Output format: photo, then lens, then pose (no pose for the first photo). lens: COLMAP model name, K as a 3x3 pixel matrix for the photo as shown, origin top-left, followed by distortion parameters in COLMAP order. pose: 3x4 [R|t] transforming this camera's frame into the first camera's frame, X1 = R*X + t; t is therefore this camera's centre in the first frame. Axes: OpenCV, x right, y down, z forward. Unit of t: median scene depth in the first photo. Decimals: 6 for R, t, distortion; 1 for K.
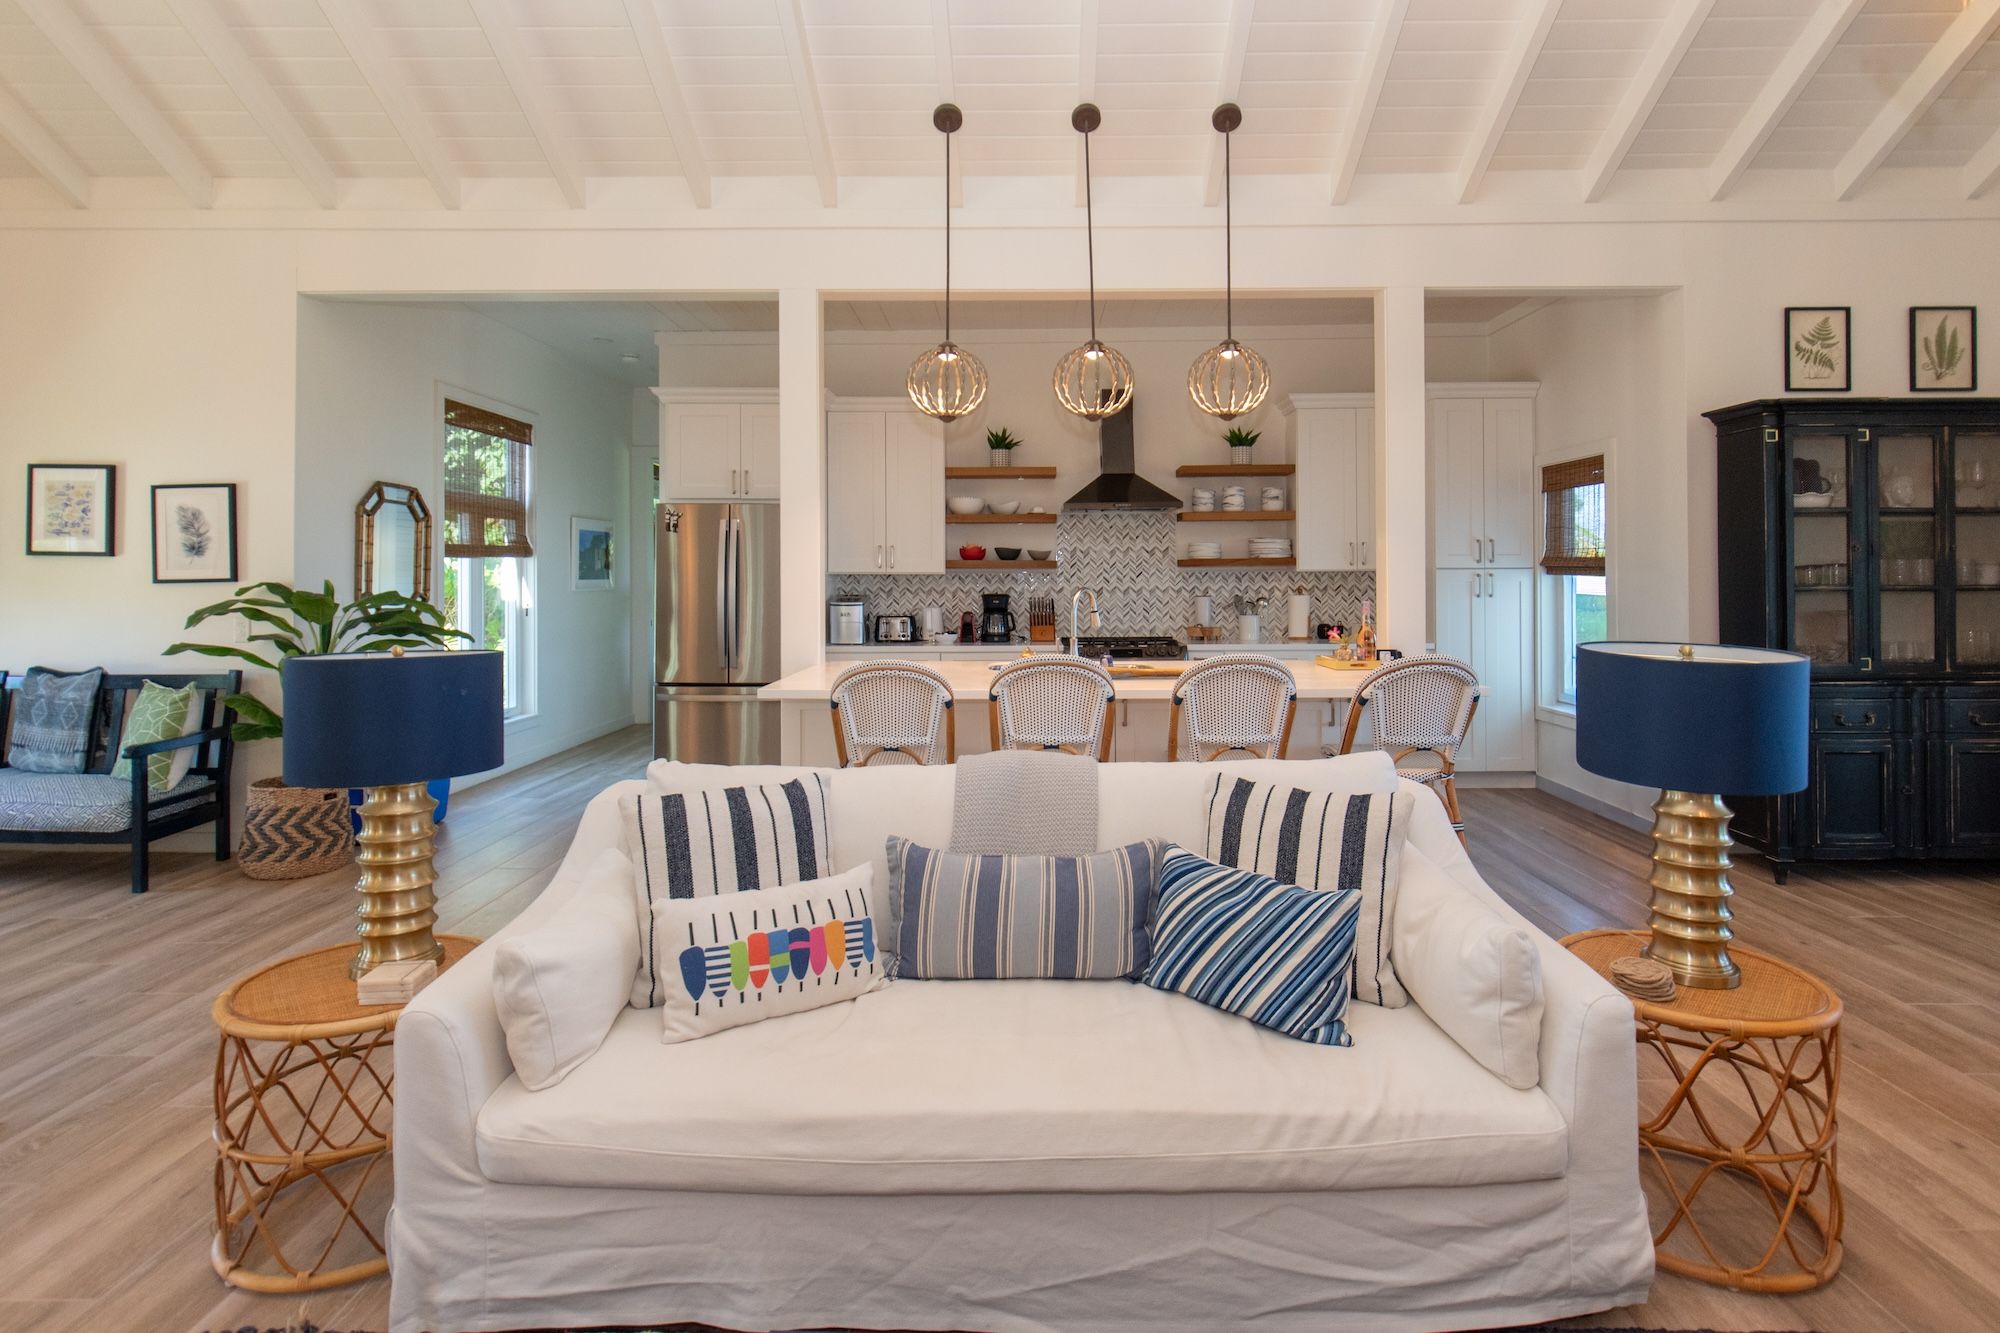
lens RADIAL K [[994.7, 0, 1002.4], [0, 994.7, 578.6], [0, 0, 1]] dist [-0.001815, -0.000686]
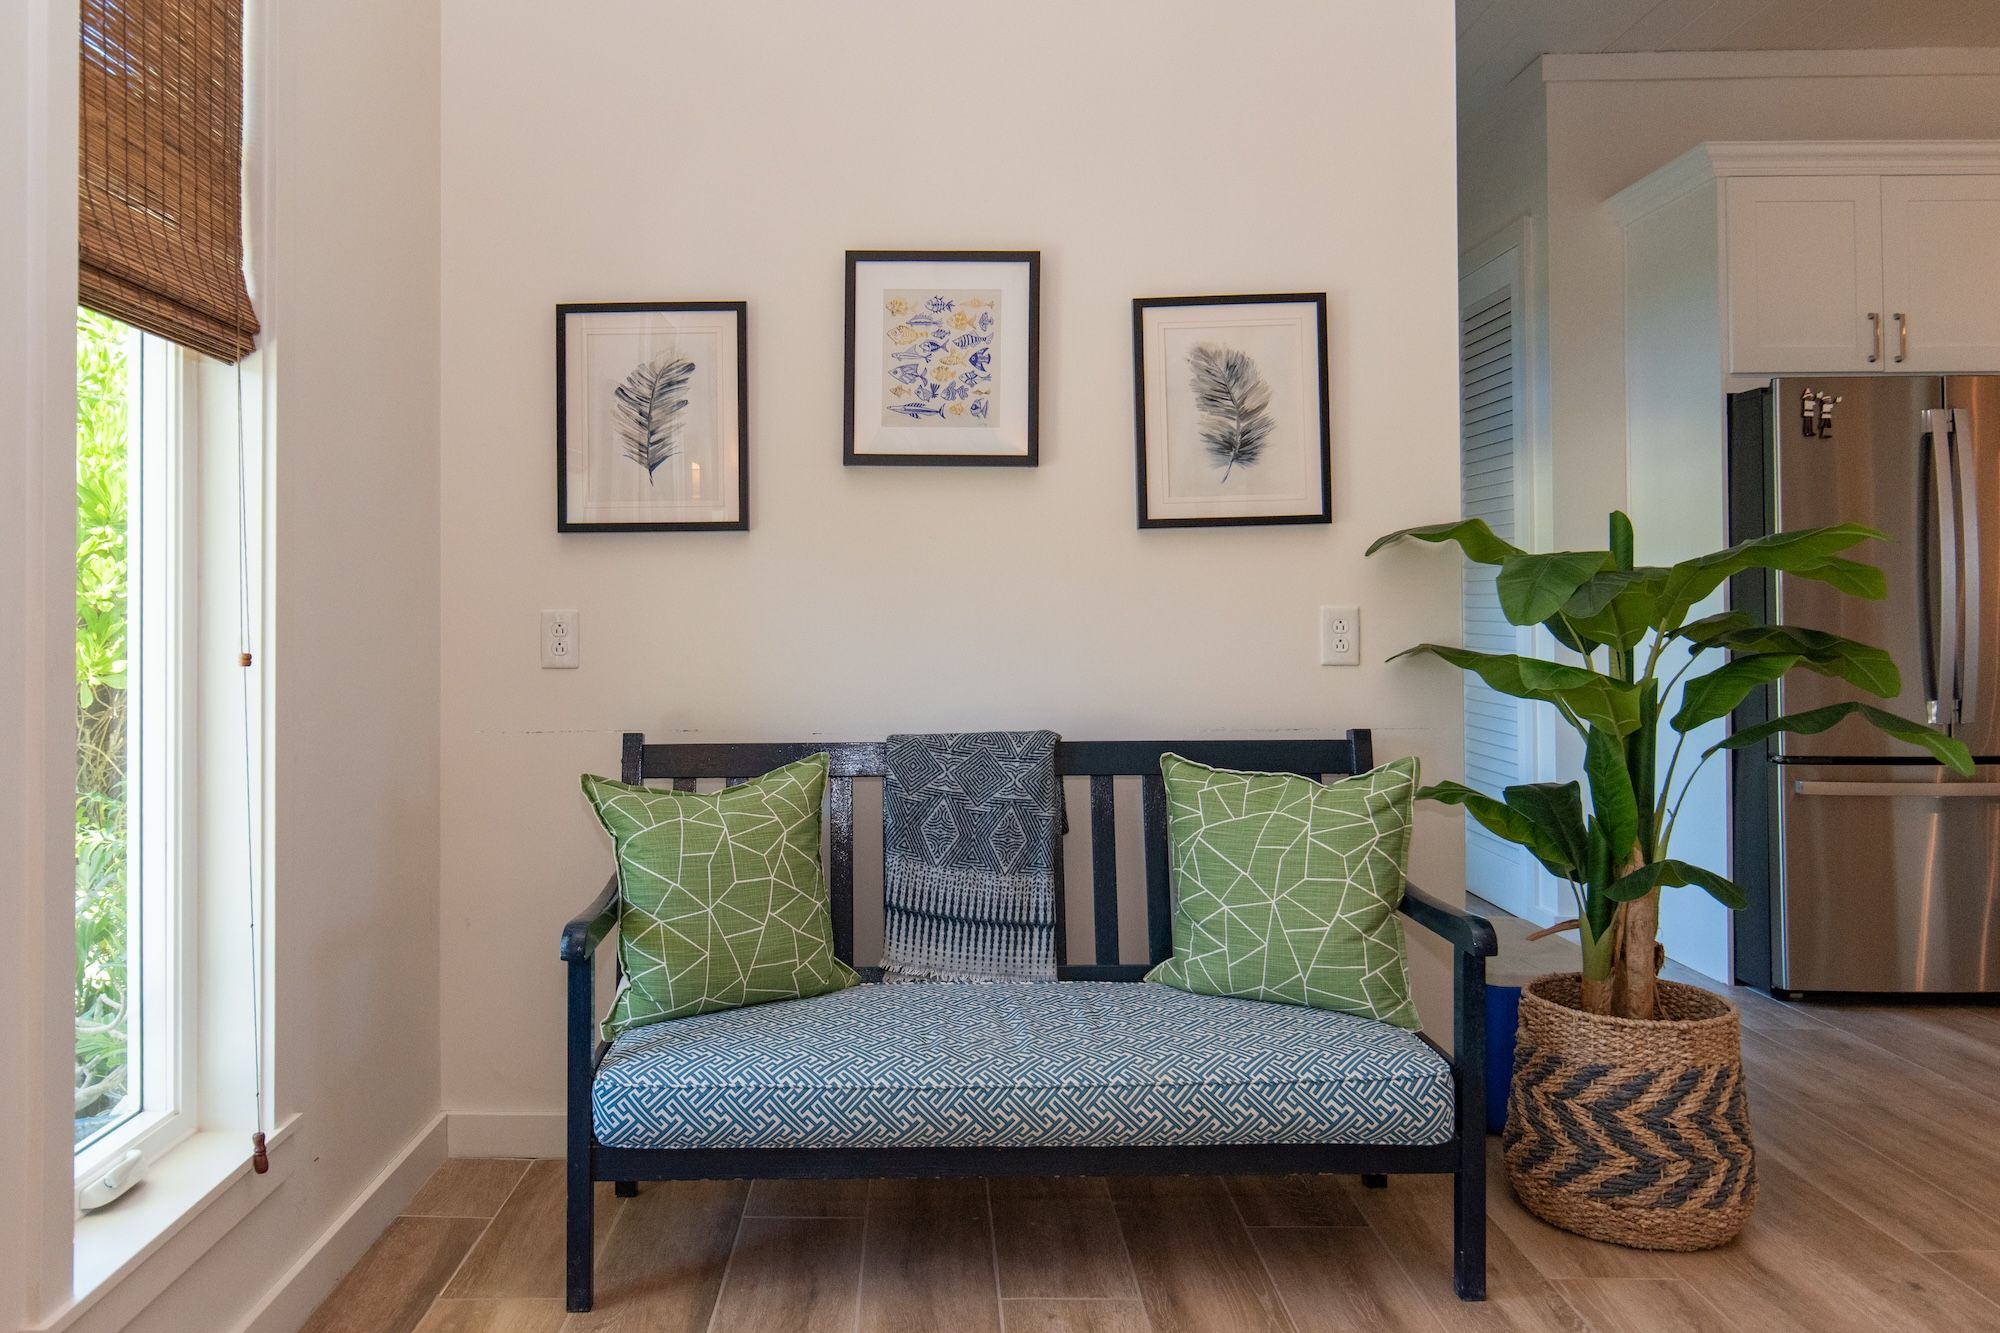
lens RADIAL K [[1564.6, 0, 999.9], [0, 1564.6, 595.9], [0, 0, 1]] dist [-0.004818, -0.001177]
pose [[0.999659, -0.003500, -0.025872, -0.759149], [0.003371, 0.999982, -0.005033, 0.031291], [0.025889, 0.004944, 0.999653, 0.276353]]
